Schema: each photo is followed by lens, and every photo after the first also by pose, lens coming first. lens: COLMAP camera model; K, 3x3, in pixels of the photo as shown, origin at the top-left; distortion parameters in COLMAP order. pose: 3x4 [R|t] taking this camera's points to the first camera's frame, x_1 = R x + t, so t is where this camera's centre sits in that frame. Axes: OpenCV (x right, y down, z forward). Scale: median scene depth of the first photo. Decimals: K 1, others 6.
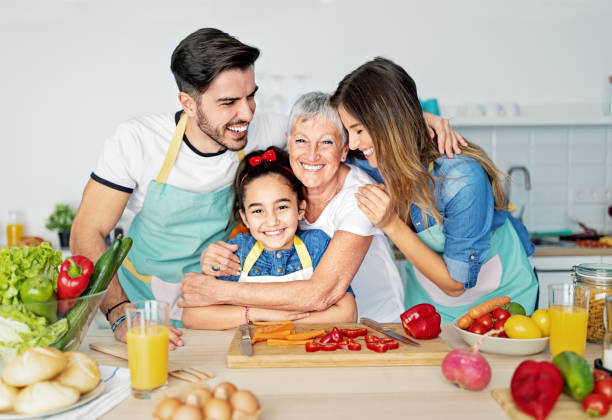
lens RADIAL K [[686.1, 0, 305.1], [0, 686.1, 212.3], [0, 0, 1]] dist [0.031469, 0.000000]
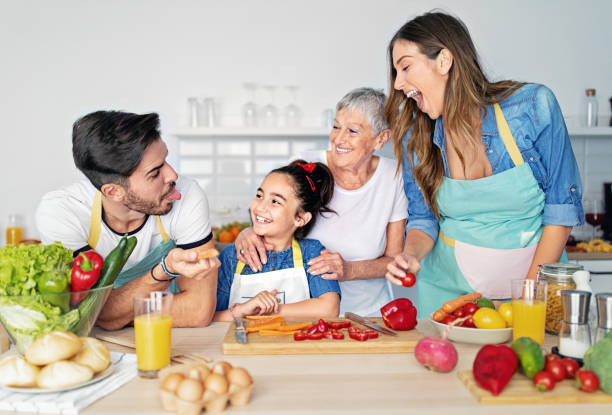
lens RADIAL K [[730.5, 0, 308.1], [0, 730.5, 204.7], [0, 0, 1]] dist [0.025590, 0.000000]
pose [[0.999907, 0.005408, 0.012538, 0.007801], [-0.005096, 0.999679, -0.024822, 0.013708], [-0.012668, 0.024756, 0.999613, -0.185689]]
